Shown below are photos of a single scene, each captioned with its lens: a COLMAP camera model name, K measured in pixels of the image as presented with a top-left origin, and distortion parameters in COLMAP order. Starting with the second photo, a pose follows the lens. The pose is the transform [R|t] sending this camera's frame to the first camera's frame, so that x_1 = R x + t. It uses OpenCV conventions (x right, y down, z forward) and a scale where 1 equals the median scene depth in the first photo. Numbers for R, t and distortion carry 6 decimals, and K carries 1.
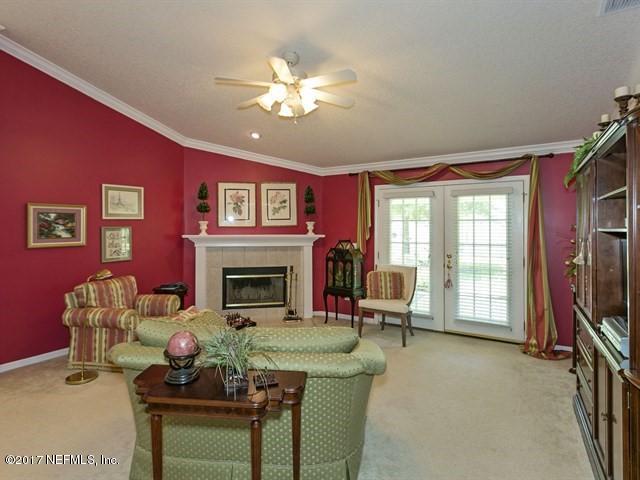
lens RADIAL K [[338.8, 0, 321.2], [0, 338.8, 230.0], [0, 0, 1]] dist [0.000550, 0.000823]
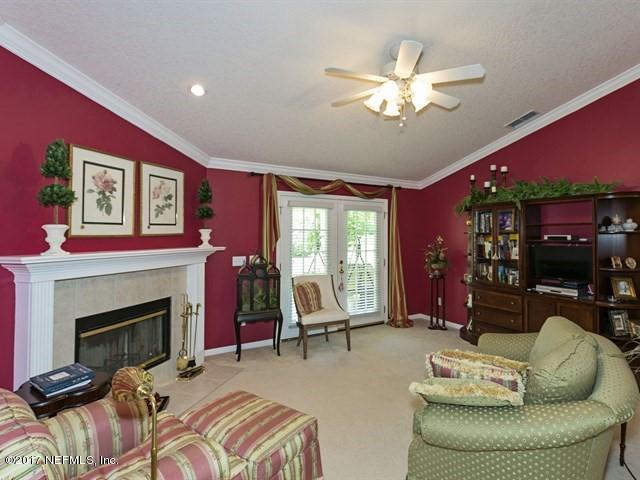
lens RADIAL K [[328.9, 0, 348.4], [0, 328.9, 234.8], [0, 0, 1]] dist [0.000987, 0.000322]
pose [[0.456630, 0.003465, 0.889650, -0.541499], [-0.000134, 0.999993, -0.003826, -0.010052], [-0.889657, 0.001628, 0.456627, 0.430866]]
